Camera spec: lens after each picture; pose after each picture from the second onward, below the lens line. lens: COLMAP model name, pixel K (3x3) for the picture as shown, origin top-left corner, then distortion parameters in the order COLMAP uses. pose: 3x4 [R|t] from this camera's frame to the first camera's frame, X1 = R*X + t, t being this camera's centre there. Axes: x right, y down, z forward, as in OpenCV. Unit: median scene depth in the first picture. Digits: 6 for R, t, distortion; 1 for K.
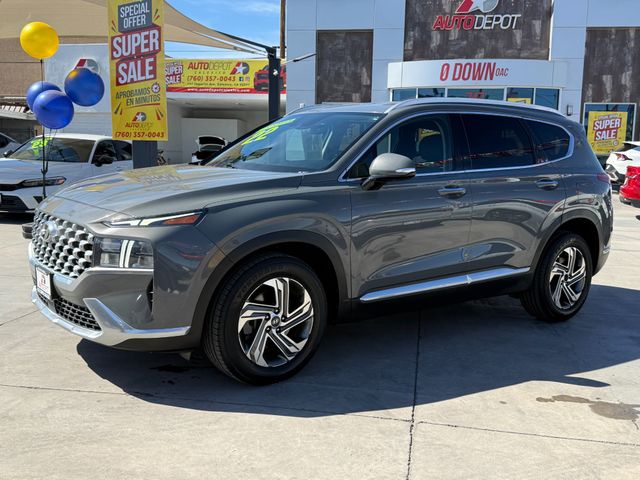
lens RADIAL K [[516.4, 0, 342.6], [0, 516.4, 237.1], [0, 0, 1]] dist [0.120053, -0.183801]
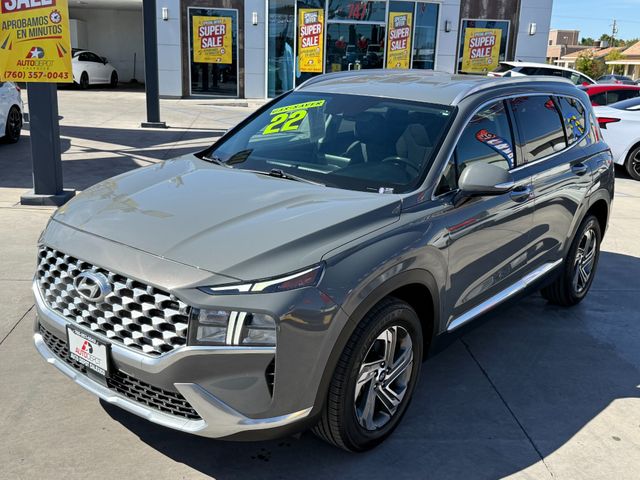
lens RADIAL K [[544.4, 0, 322.6], [0, 544.4, 220.9], [0, 0, 1]] dist [0.125394, -0.174934]
pose [[0.980869, -0.036510, 0.191216, -0.129473], [0.014667, 0.993324, 0.114426, -0.065528], [-0.194117, -0.109432, 0.974856, 0.054564]]
